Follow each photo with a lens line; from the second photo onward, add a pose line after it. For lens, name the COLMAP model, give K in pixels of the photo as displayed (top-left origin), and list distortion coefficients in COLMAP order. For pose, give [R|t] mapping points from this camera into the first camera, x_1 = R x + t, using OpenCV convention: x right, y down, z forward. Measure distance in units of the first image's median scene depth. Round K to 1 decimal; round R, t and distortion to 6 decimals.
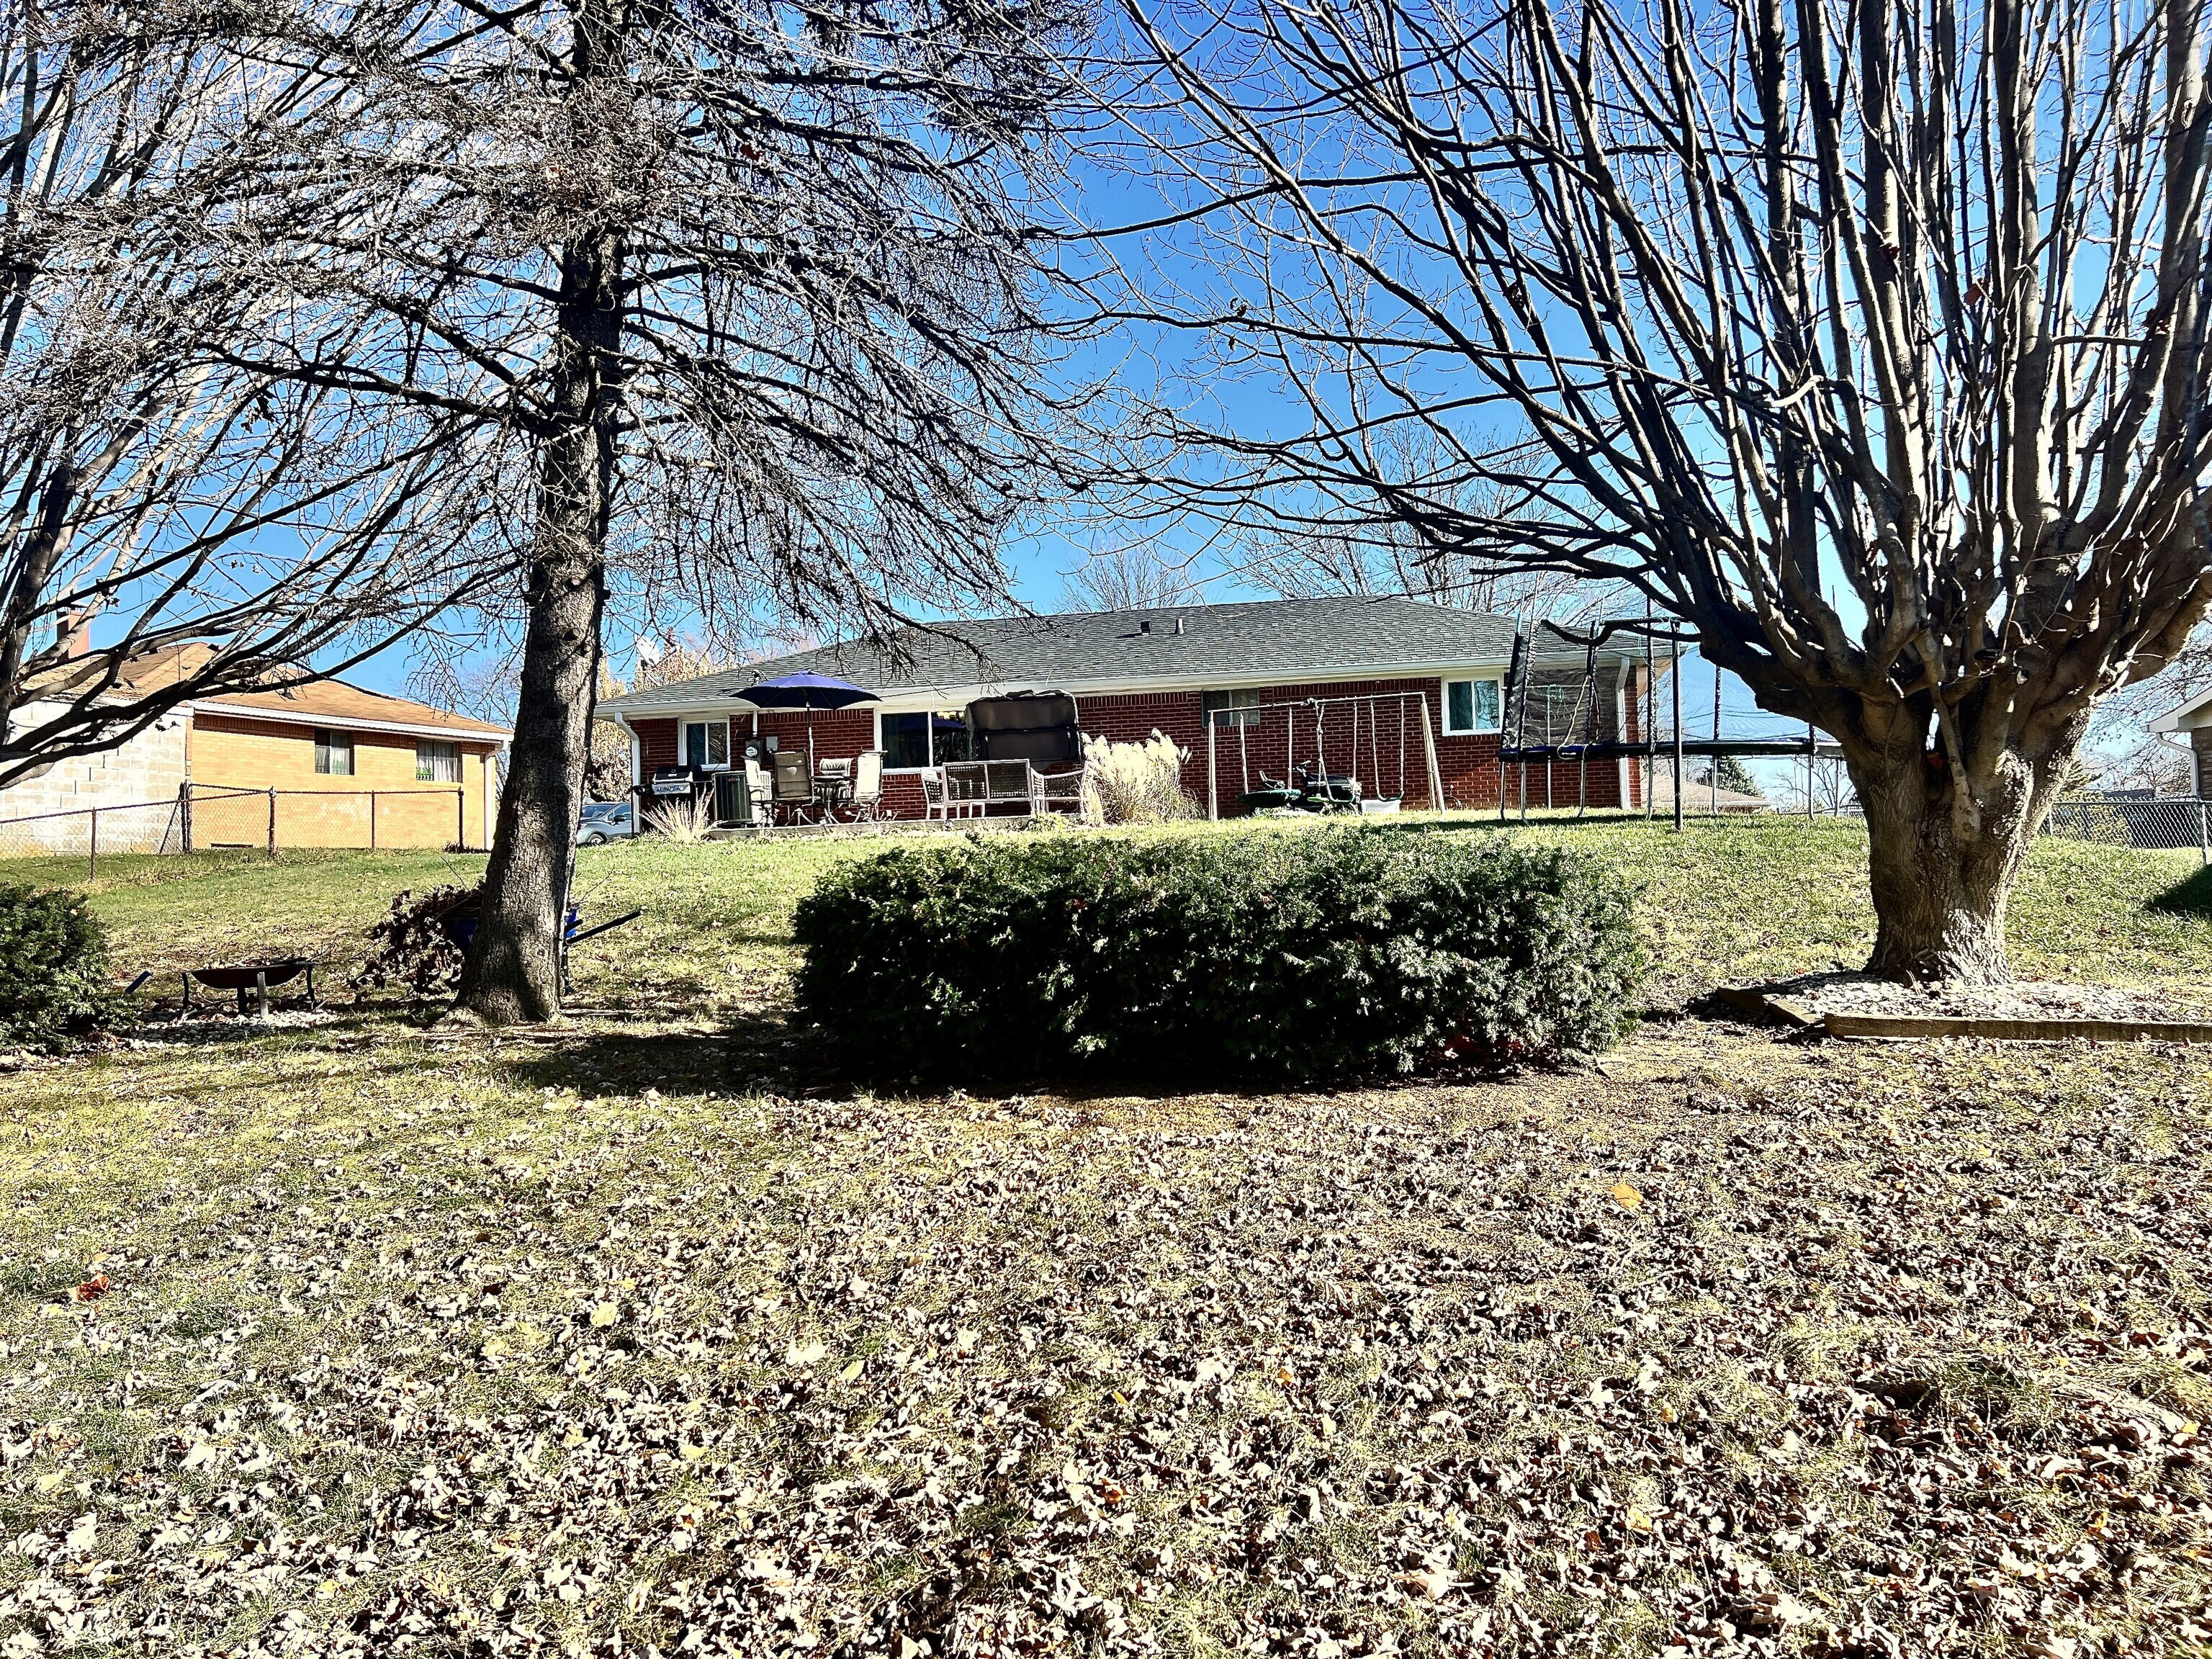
lens RADIAL K [[1660.4, 0, 1145.6], [0, 1660.4, 836.0], [0, 0, 1]] dist [0.106895, -0.140012]
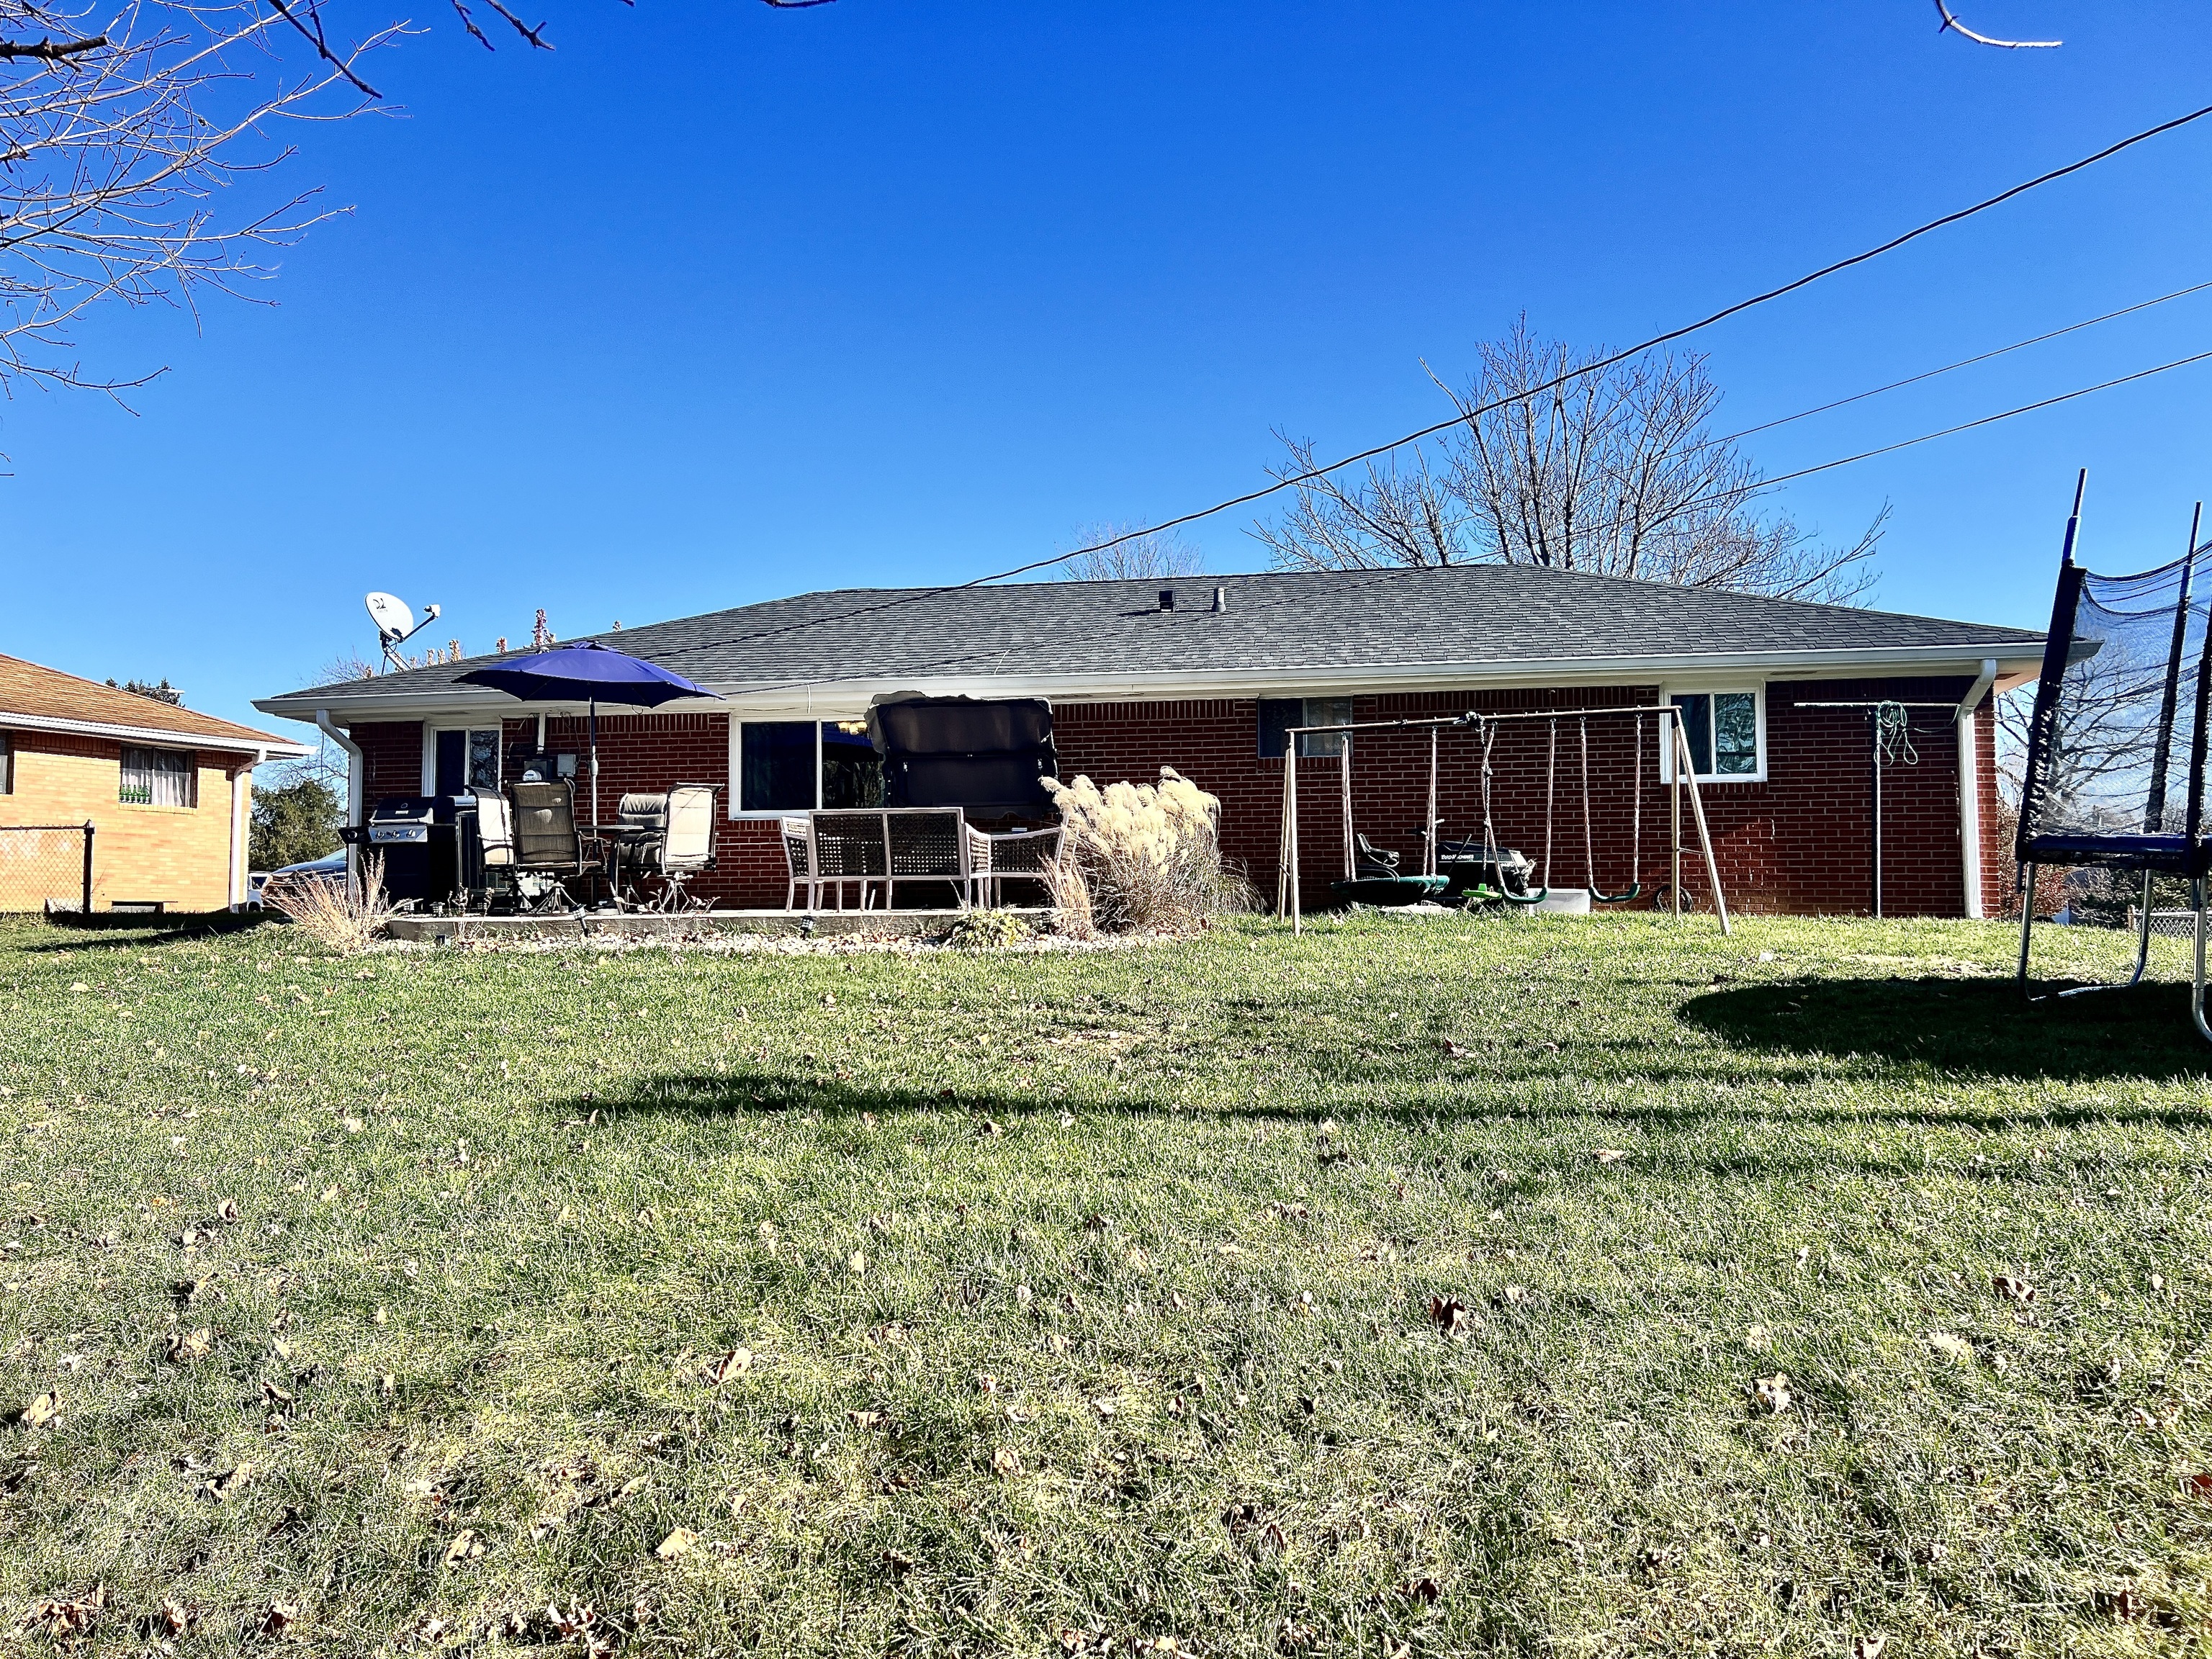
lens RADIAL K [[1660.4, 0, 1145.6], [0, 1660.4, 836.0], [0, 0, 1]] dist [0.106895, -0.140012]
pose [[0.999646, 0.026333, 0.003916, -0.008976], [-0.026267, 0.999527, -0.015988, -0.026512], [-0.004335, 0.015880, 0.999865, 0.398135]]
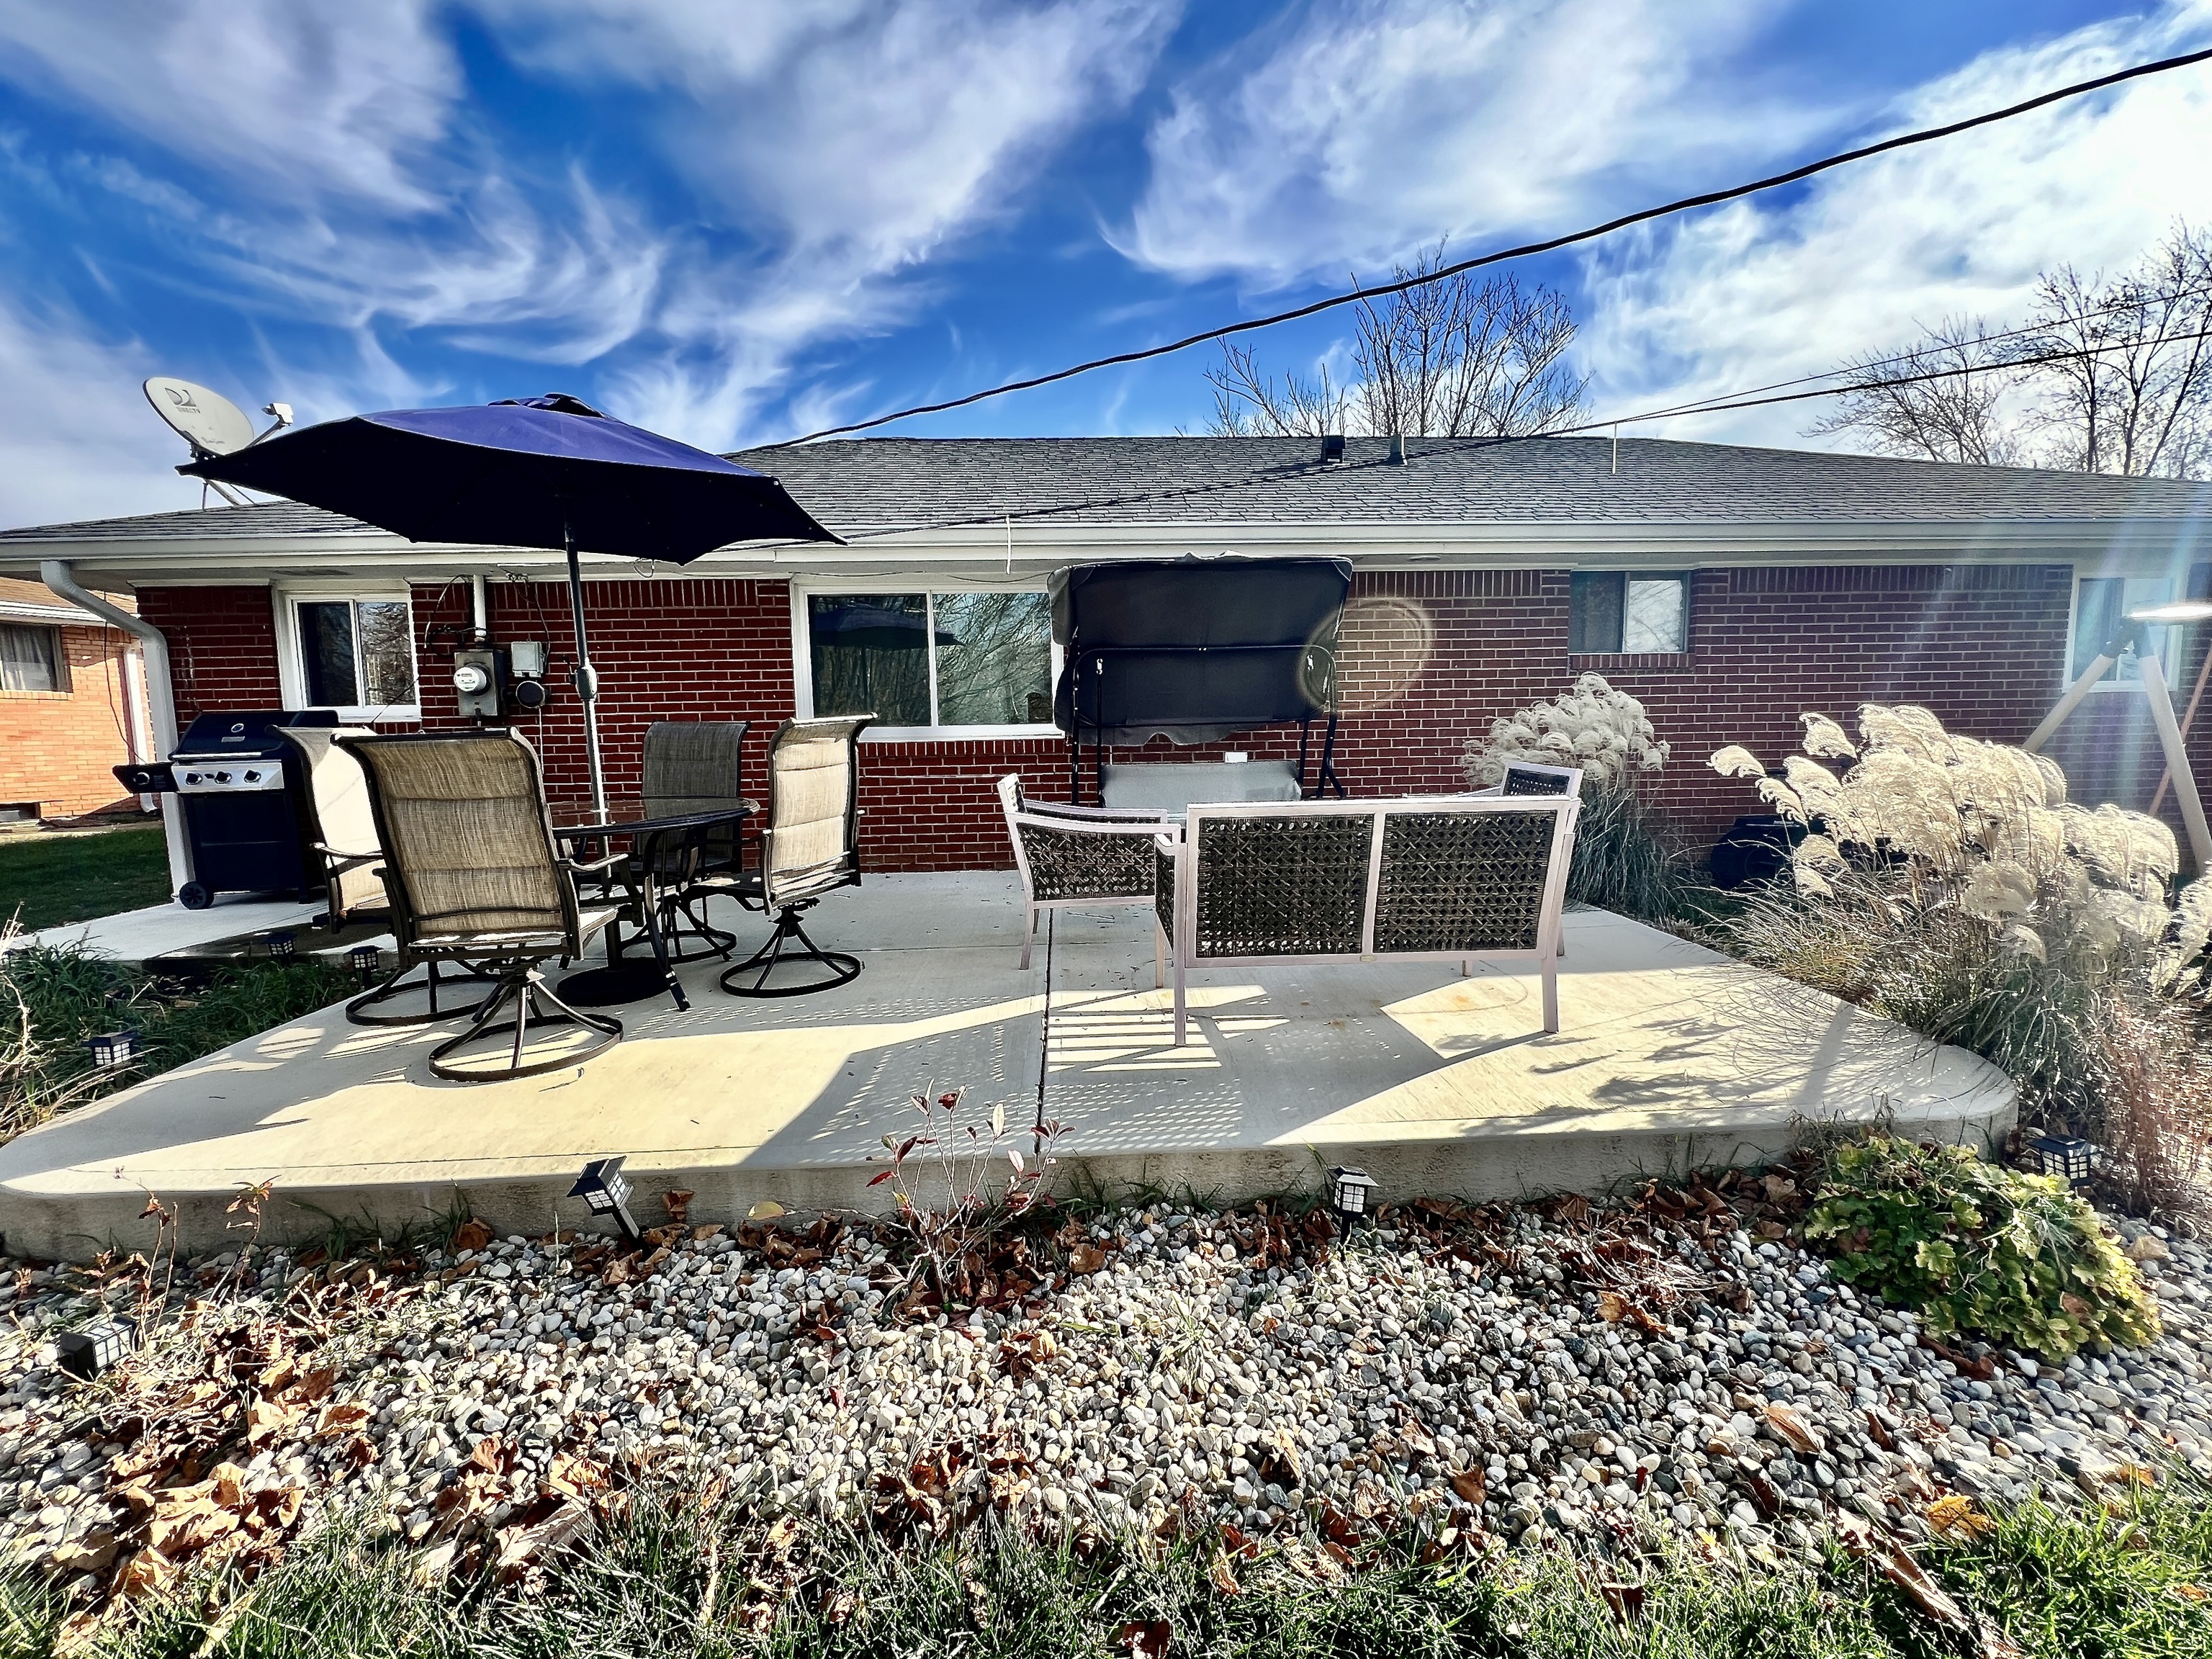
lens RADIAL K [[972.5, 0, 1106.0], [0, 972.5, 829.5], [0, 0, 1]] dist [-0.002396, 0.000012]
pose [[0.971247, -0.009100, 0.237898, -0.154293], [-0.020469, 0.992377, 0.121529, -0.049402], [-0.237191, -0.122905, 0.963657, 0.789548]]
